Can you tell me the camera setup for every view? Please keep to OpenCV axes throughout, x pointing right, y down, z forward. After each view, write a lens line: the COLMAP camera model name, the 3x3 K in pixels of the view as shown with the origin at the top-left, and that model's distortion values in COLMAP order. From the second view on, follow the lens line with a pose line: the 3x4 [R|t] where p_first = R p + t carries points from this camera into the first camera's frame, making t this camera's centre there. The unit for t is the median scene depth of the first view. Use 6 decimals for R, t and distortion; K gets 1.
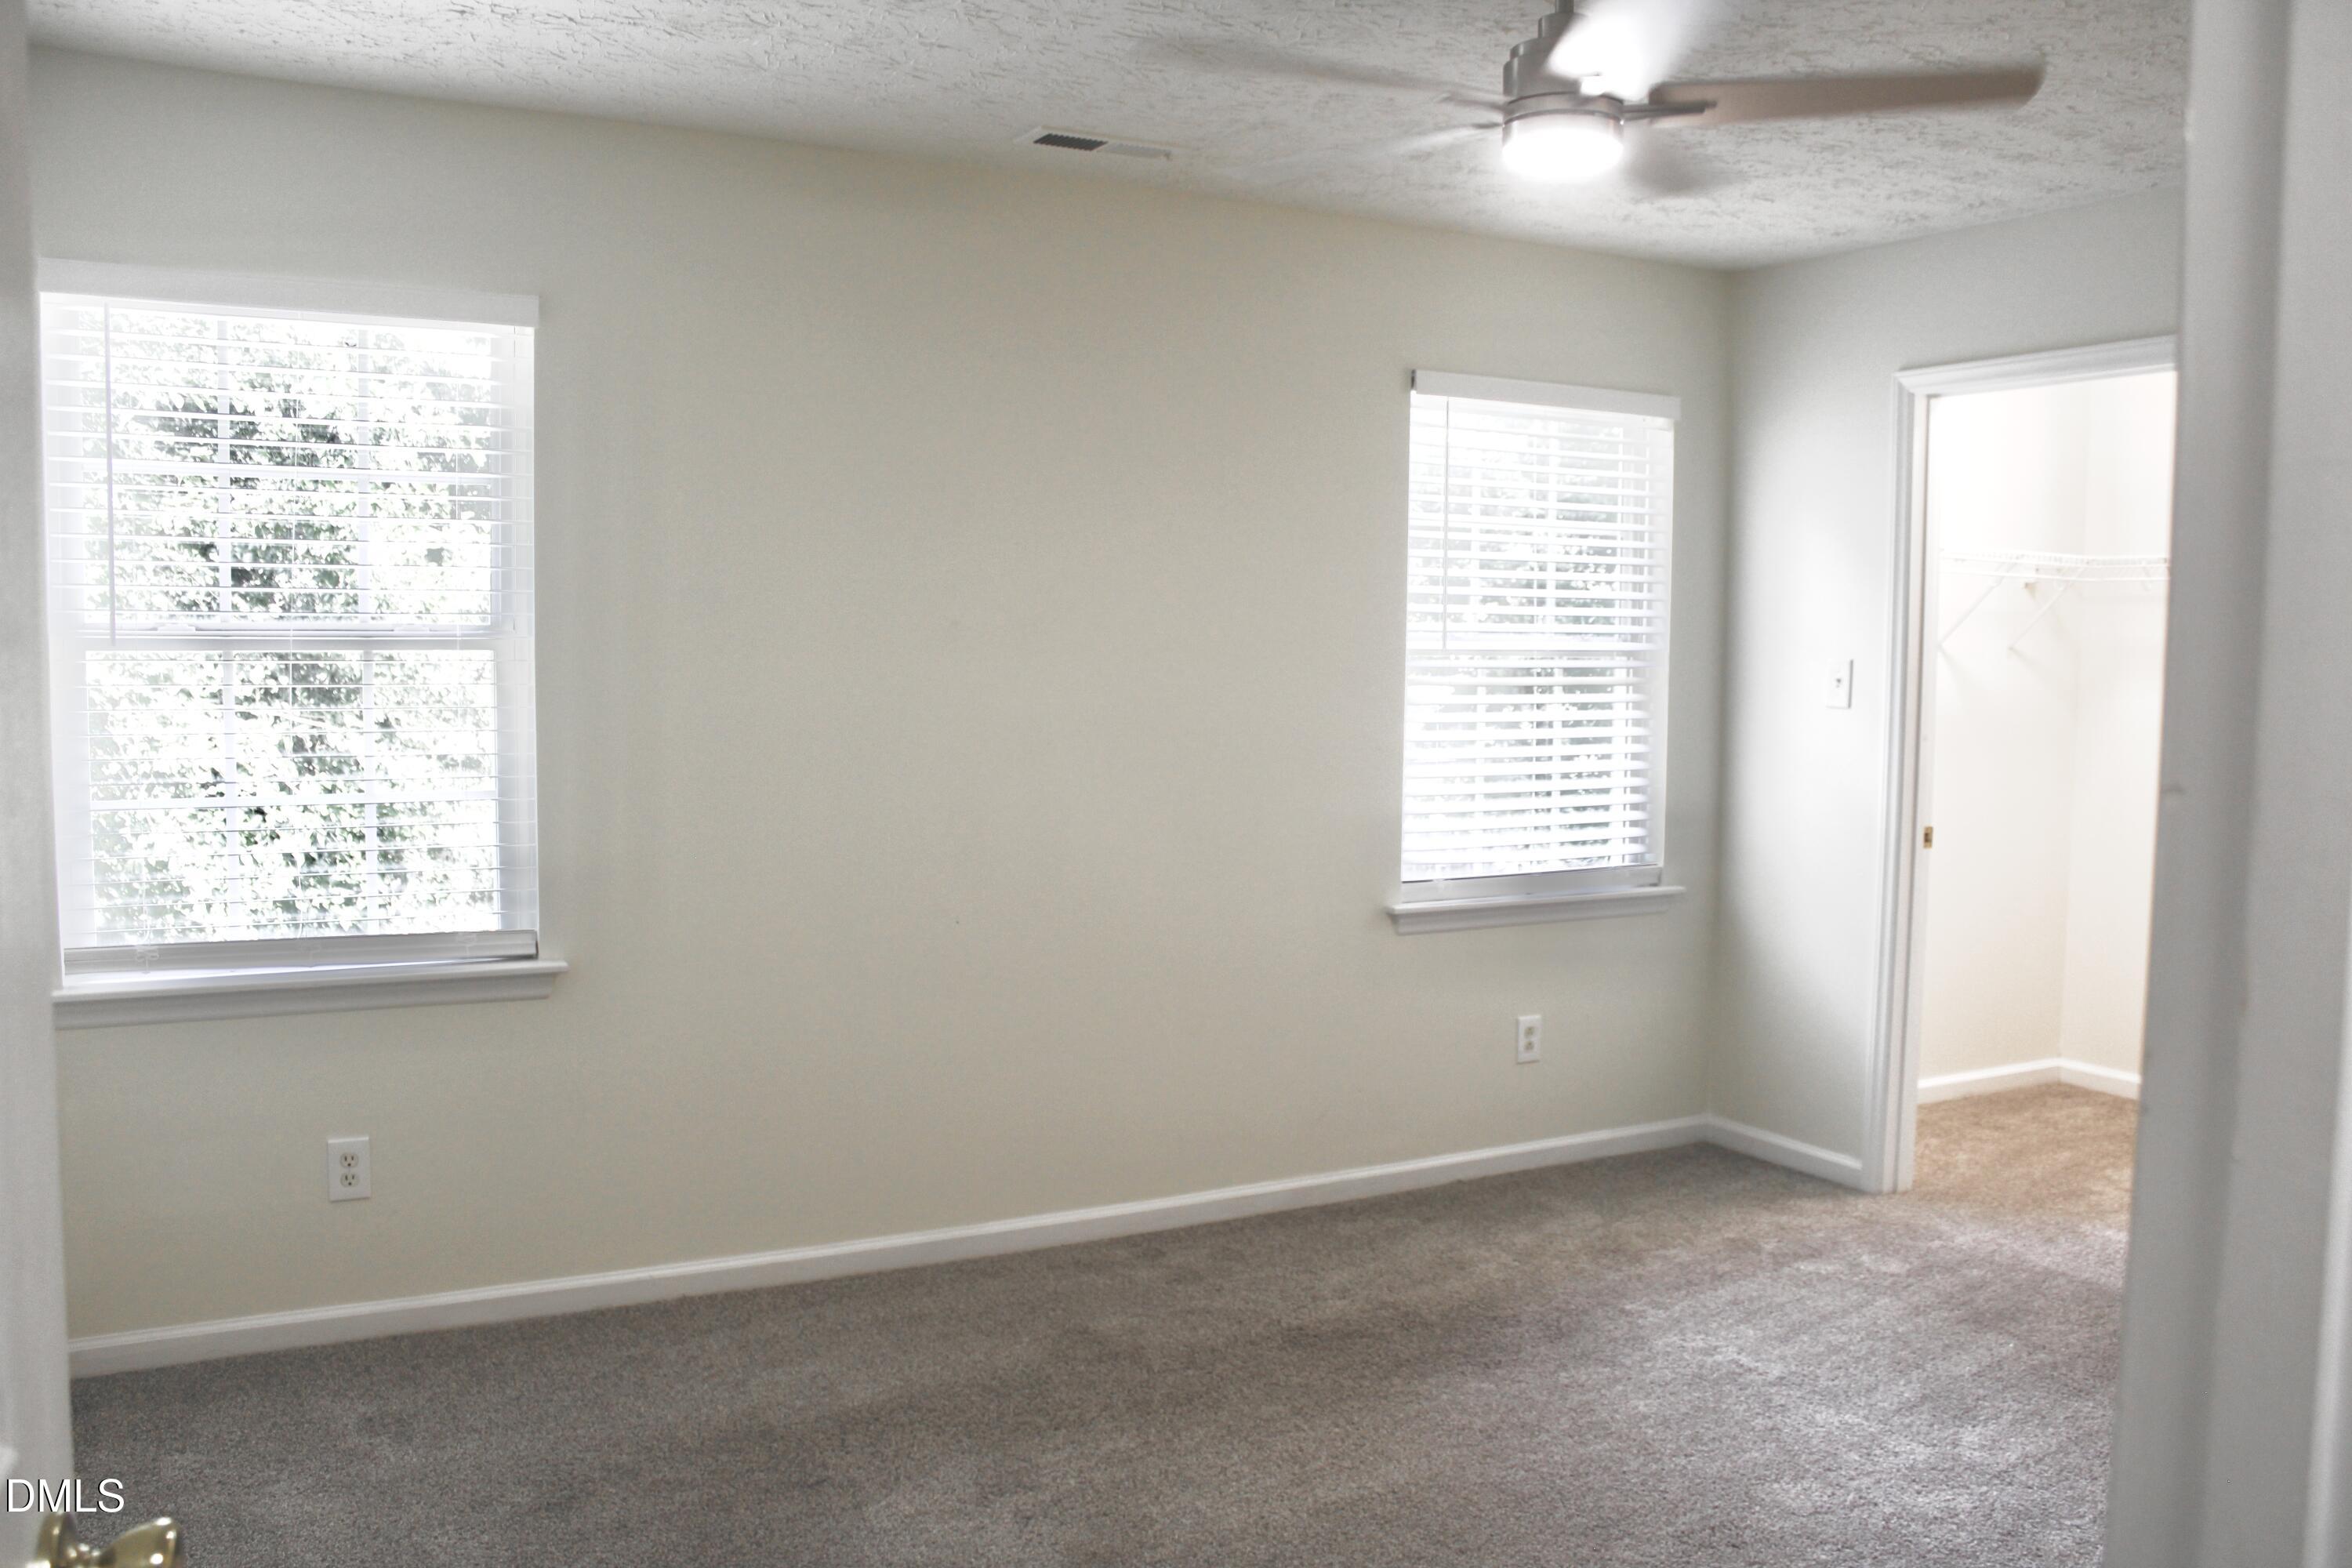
lens RADIAL K [[1953.3, 0, 1158.1], [0, 1953.3, 794.7], [0, 0, 1]] dist [-0.164566, 0.145779]
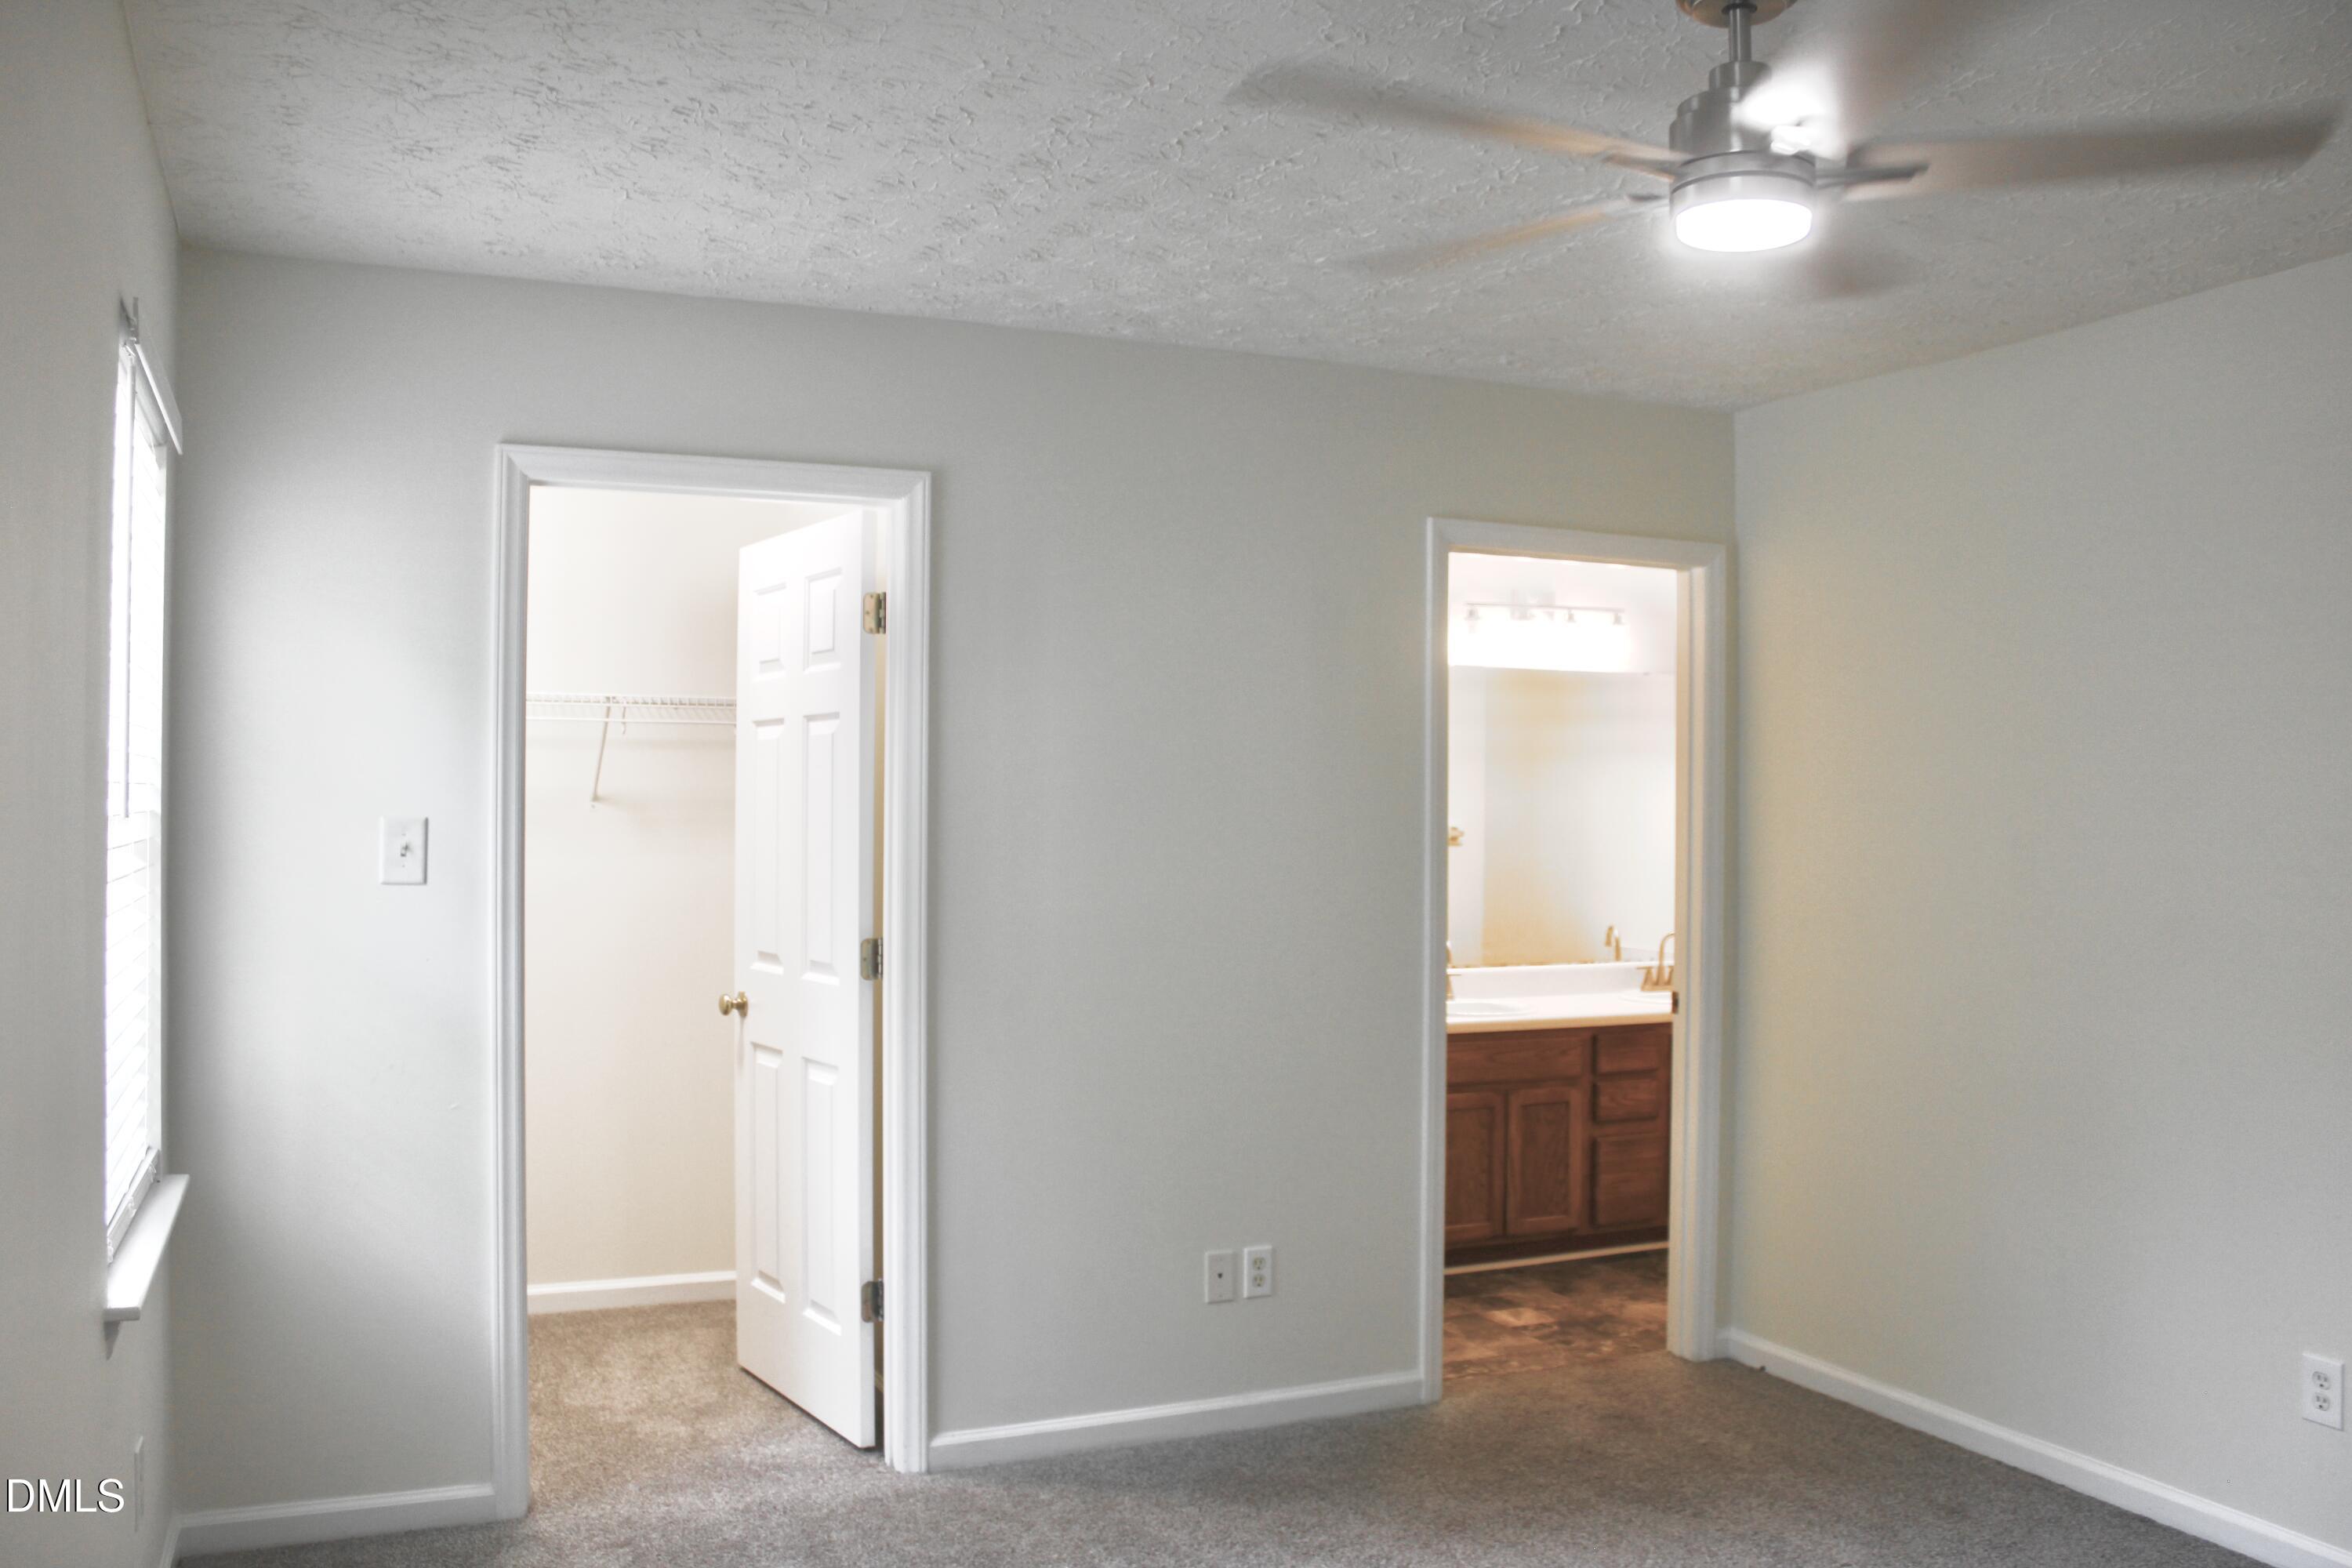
lens RADIAL K [[1953.3, 0, 1158.1], [0, 1953.3, 794.7], [0, 0, 1]] dist [-0.164566, 0.145779]
pose [[0.089032, -0.000675, 0.996029, -0.379442], [0.076160, 0.997077, -0.006132, -0.058183], [-0.993113, 0.076404, 0.088823, 0.711535]]
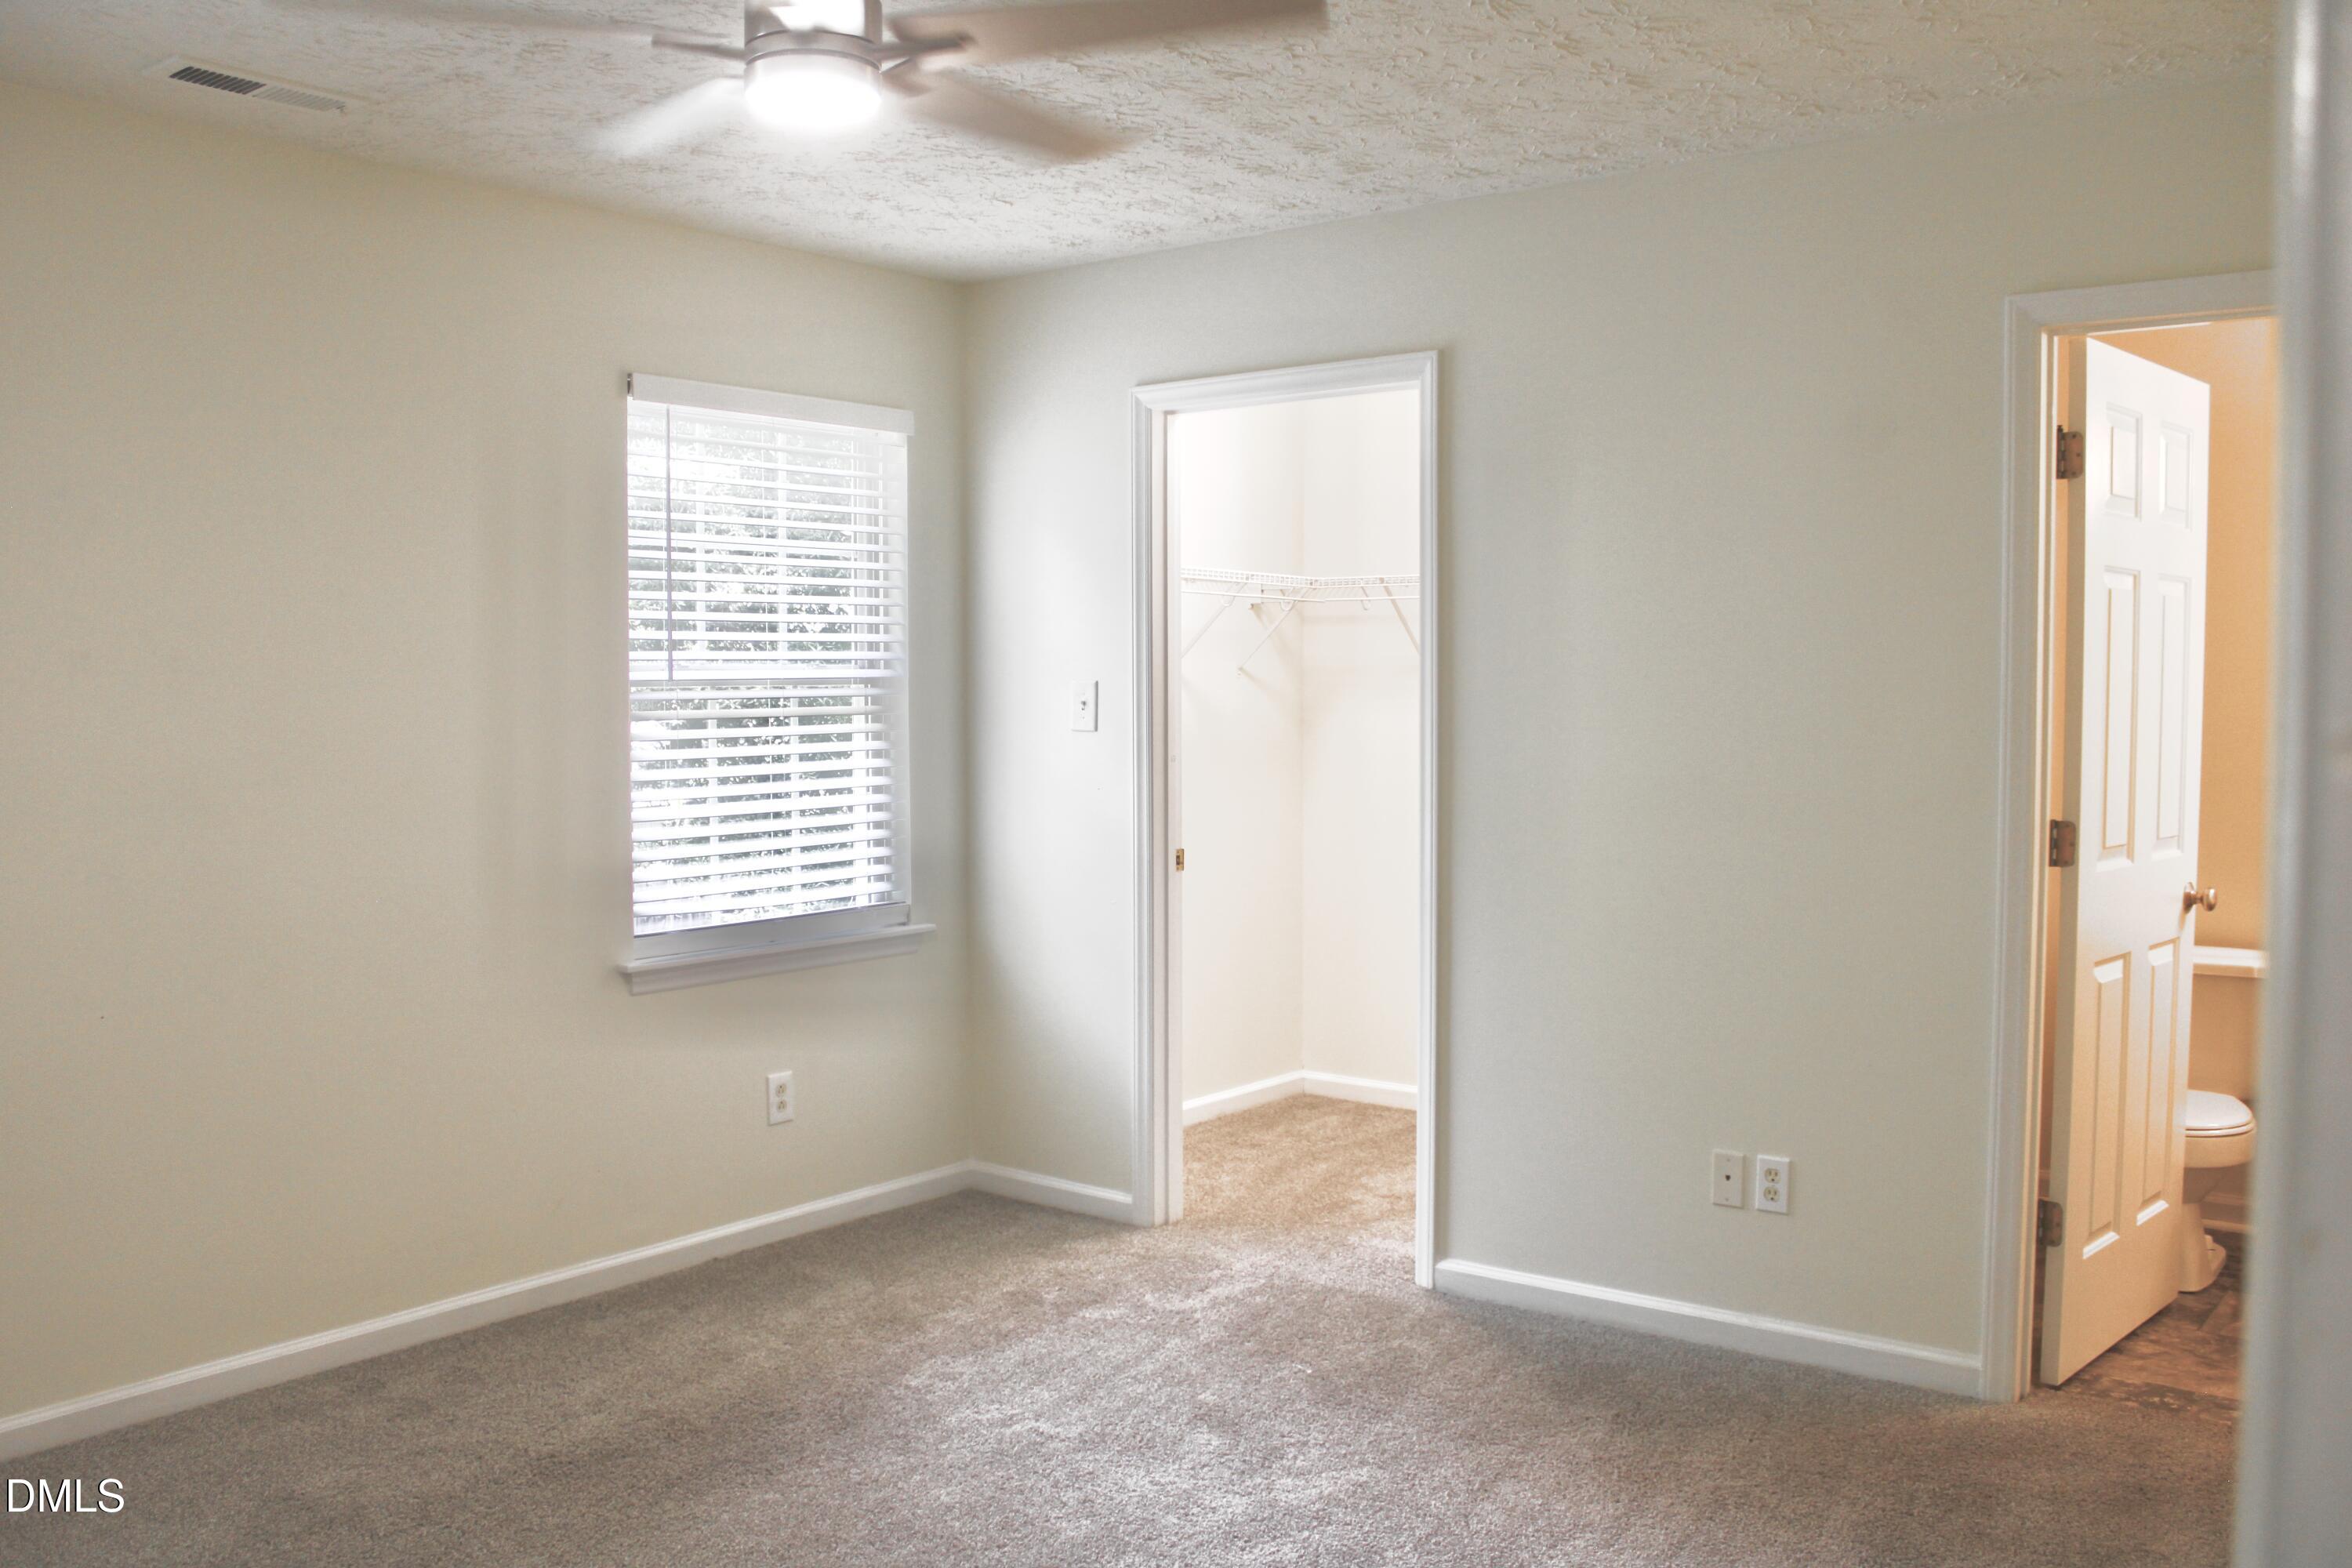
lens RADIAL K [[1953.3, 0, 1158.1], [0, 1953.3, 794.7], [0, 0, 1]] dist [-0.164566, 0.145779]
pose [[0.920269, -0.036151, 0.389612, 0.002433], [0.044281, 0.998948, -0.011901, 0.000199], [-0.388772, 0.028205, 0.920902, 0.082368]]
